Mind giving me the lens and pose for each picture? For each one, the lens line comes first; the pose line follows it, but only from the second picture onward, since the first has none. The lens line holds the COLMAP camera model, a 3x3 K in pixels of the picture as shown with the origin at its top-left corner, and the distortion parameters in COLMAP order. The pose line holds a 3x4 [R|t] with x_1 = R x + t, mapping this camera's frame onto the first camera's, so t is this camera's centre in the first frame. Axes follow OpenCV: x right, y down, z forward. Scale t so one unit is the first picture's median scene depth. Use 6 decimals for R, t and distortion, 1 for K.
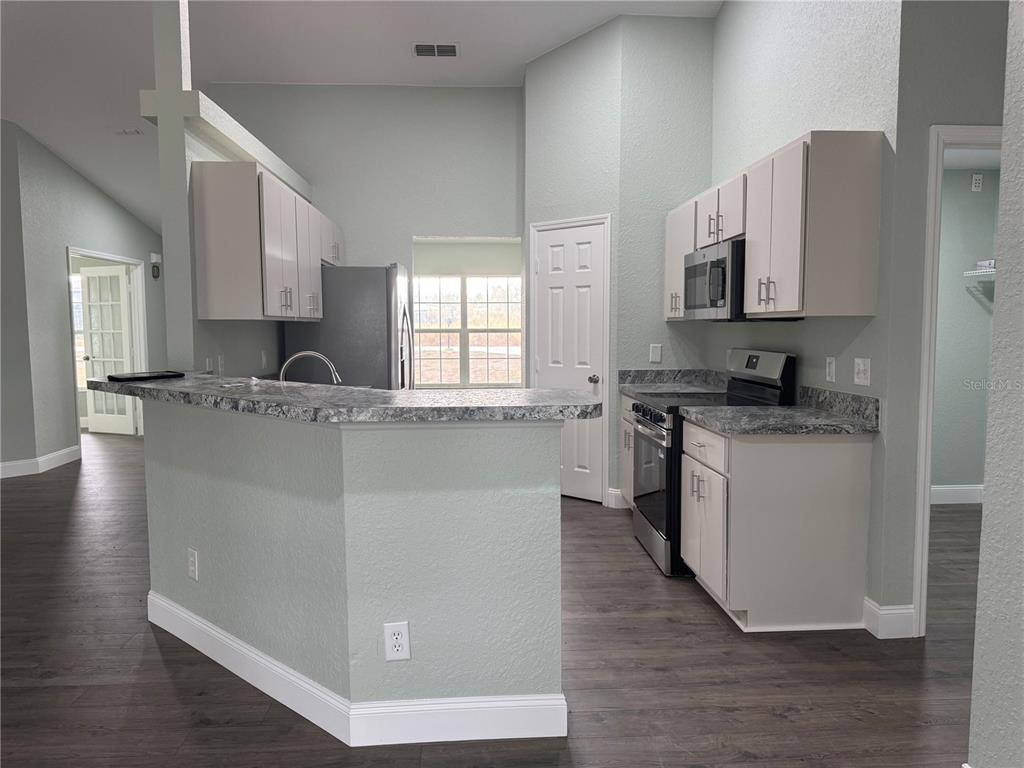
lens RADIAL K [[732.6, 0, 515.2], [0, 732.6, 386.5], [0, 0, 1]] dist [-0.009218, -0.005526]
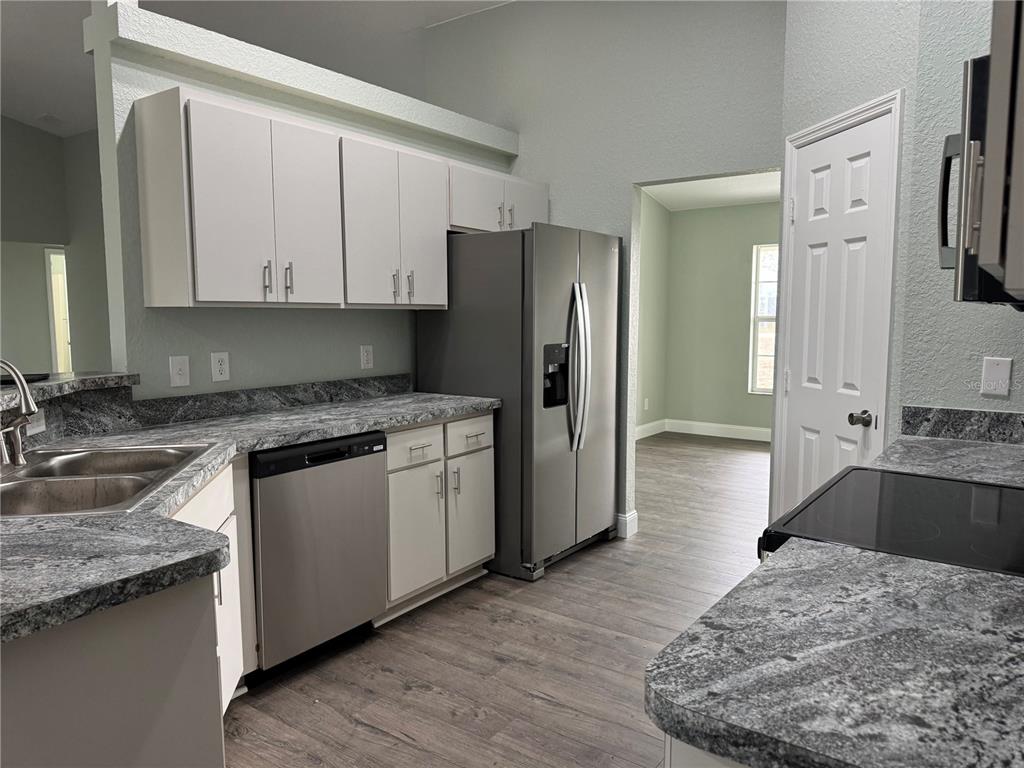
lens RADIAL K [[732.6, 0, 512.6], [0, 732.6, 382.1], [0, 0, 1]] dist [-0.009218, -0.005526]
pose [[0.772107, 0.061662, -0.632494, 0.247846], [-0.052688, 0.998066, 0.032984, -0.040692], [0.633305, 0.007858, 0.773863, 0.452535]]
